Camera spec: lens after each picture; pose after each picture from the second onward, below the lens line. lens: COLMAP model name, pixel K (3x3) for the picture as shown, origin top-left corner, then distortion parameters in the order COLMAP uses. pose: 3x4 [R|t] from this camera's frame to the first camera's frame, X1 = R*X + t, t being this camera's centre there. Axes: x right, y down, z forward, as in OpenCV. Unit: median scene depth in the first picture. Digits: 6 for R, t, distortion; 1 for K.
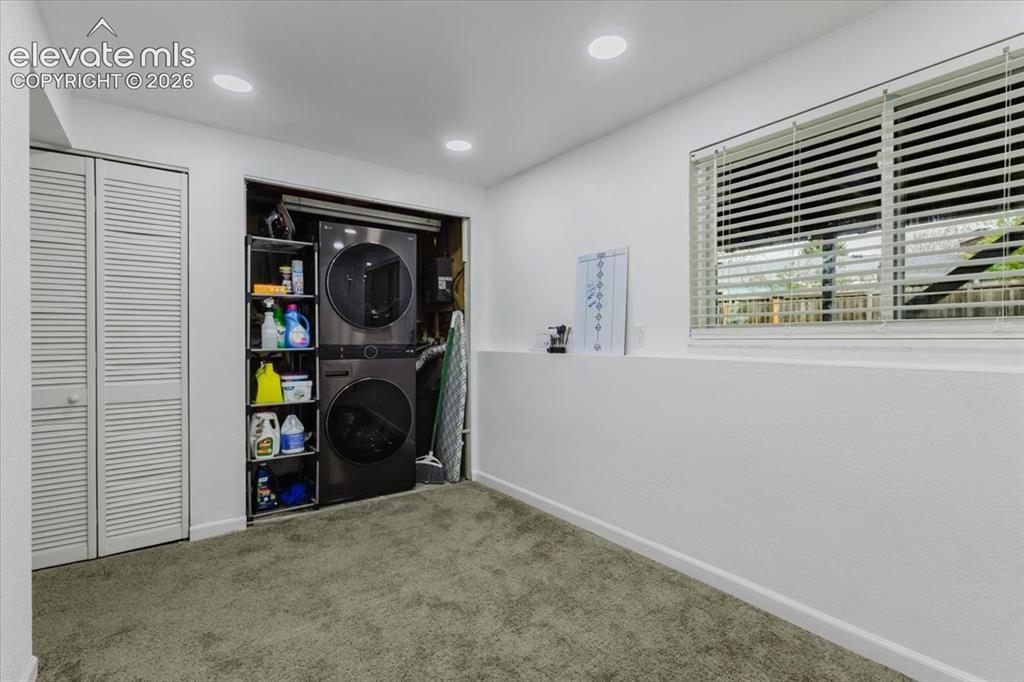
lens RADIAL K [[467.0, 0, 510.6], [0, 467.0, 341.7], [0, 0, 1]] dist [-0.001479, 0.000127]
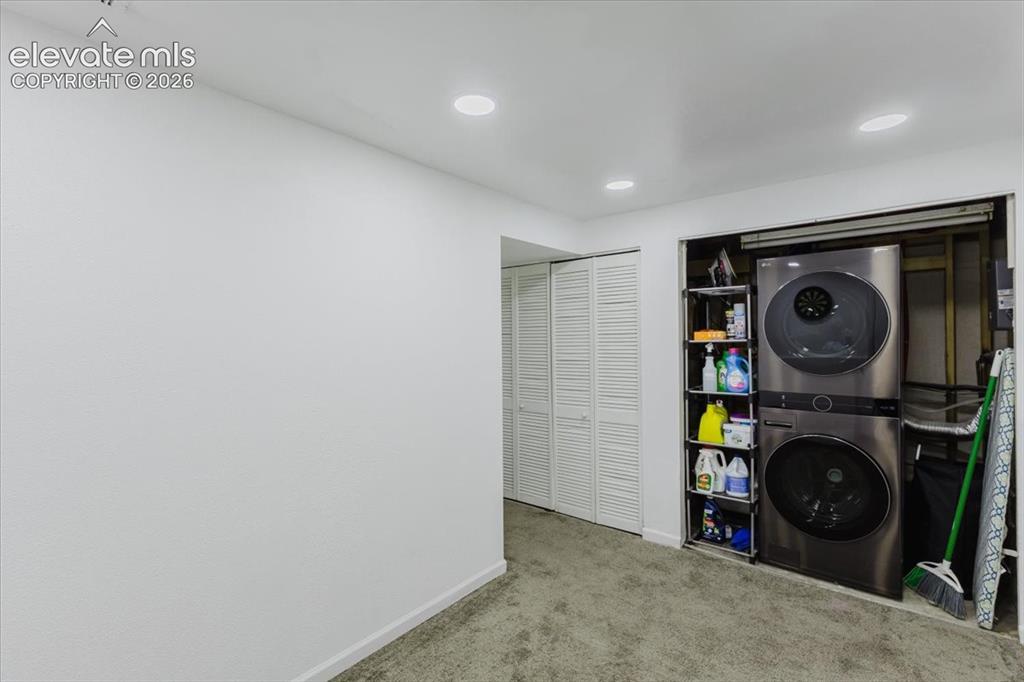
lens RADIAL K [[467.0, 0, 508.6], [0, 467.0, 338.4], [0, 0, 1]] dist [-0.001479, 0.000127]
pose [[0.243481, -0.002325, -0.969903, 0.401623], [0.003981, 0.999991, -0.001398, -0.103833], [0.969898, -0.003521, 0.243488, 0.291341]]
